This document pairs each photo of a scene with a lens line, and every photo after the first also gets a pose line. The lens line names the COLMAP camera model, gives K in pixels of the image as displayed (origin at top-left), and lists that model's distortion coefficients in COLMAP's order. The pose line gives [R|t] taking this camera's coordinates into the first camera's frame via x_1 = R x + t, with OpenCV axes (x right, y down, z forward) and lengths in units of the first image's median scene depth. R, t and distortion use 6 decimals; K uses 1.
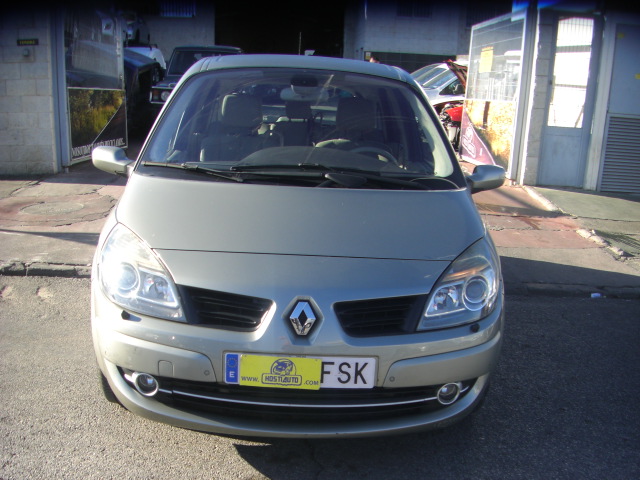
lens RADIAL K [[725.0, 0, 319.1], [0, 725.0, 360.5], [0, 0, 1]] dist [-0.180468, 0.110850]
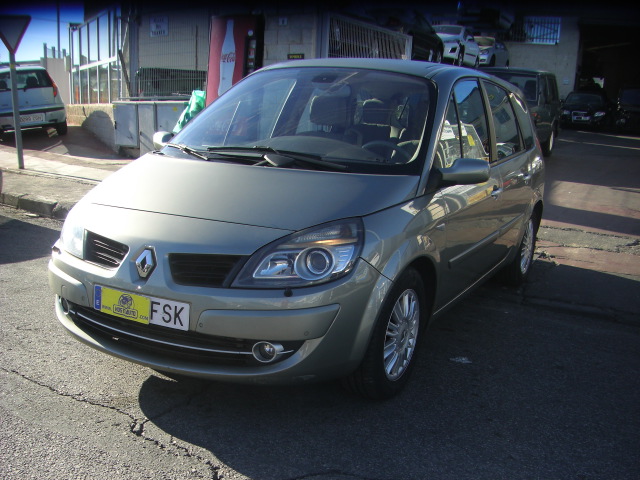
lens RADIAL K [[725.0, 0, 319.1], [0, 725.0, 360.5], [0, 0, 1]] dist [-0.180468, 0.110850]
pose [[0.864282, 0.168097, -0.474089, 0.811643], [-0.184501, 0.982758, 0.012104, 0.032353], [0.467949, 0.077009, 0.880394, 0.098398]]
